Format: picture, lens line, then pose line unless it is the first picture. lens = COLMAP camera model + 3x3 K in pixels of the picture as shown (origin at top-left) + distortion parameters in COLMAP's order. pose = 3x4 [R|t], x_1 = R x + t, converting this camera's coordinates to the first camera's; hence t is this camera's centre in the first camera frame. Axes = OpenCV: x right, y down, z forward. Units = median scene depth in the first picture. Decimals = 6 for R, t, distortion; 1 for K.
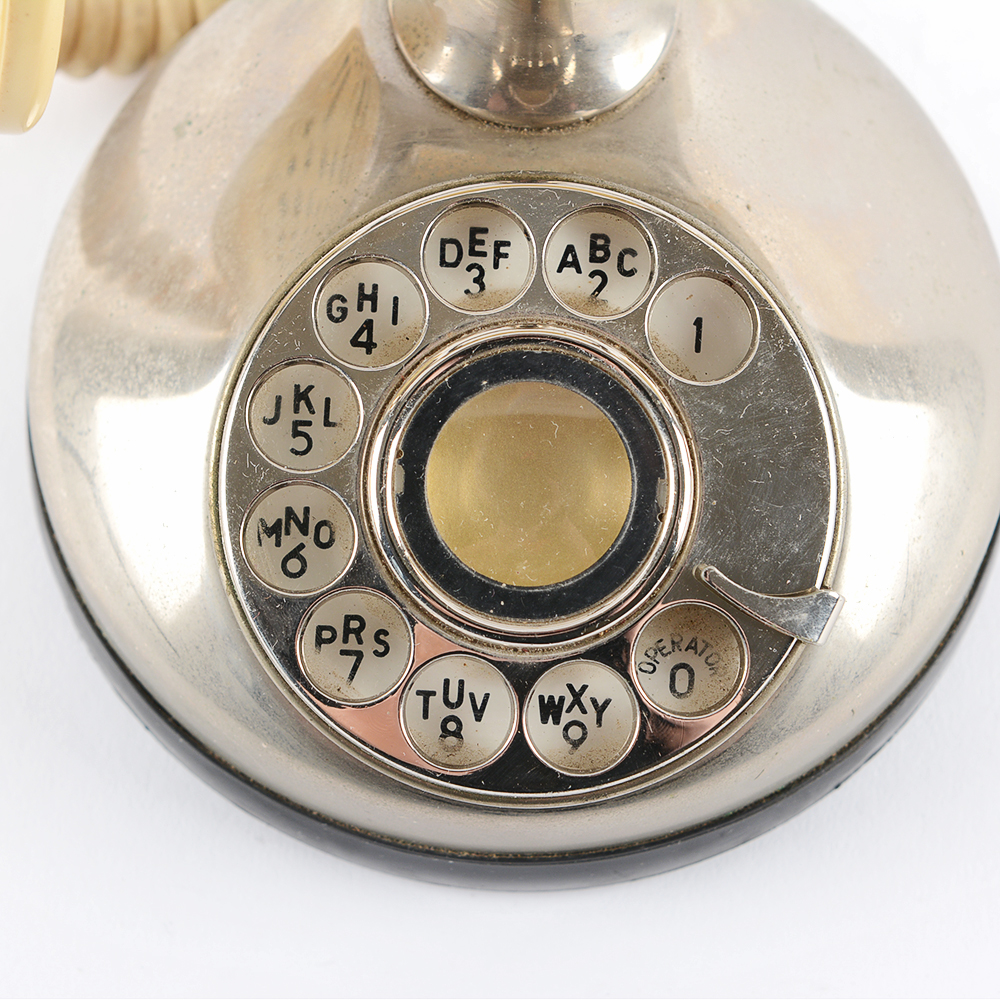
lens RADIAL K [[3099.2, 0, 500.0], [0, 3099.2, 500.0], [0, 0, 1]] dist [-0.097429, -0.347999]
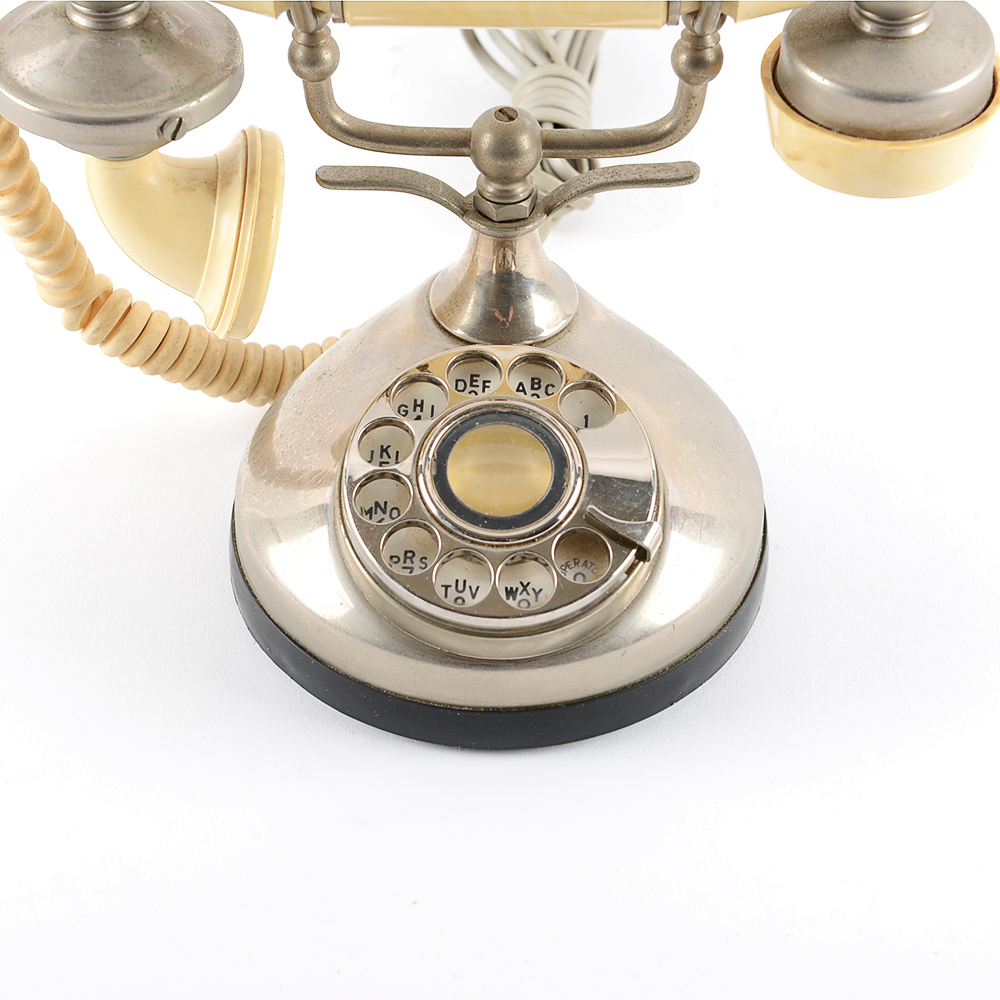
lens RADIAL K [[3099.2, 0, 500.0], [0, 3099.2, 500.0], [0, 0, 1]] dist [-0.097429, -0.347999]
pose [[0.999994, -0.000495, -0.003523, 0.016184], [-0.001120, 0.896158, -0.443734, 0.866088], [0.003377, 0.443735, 0.896152, -0.744671]]
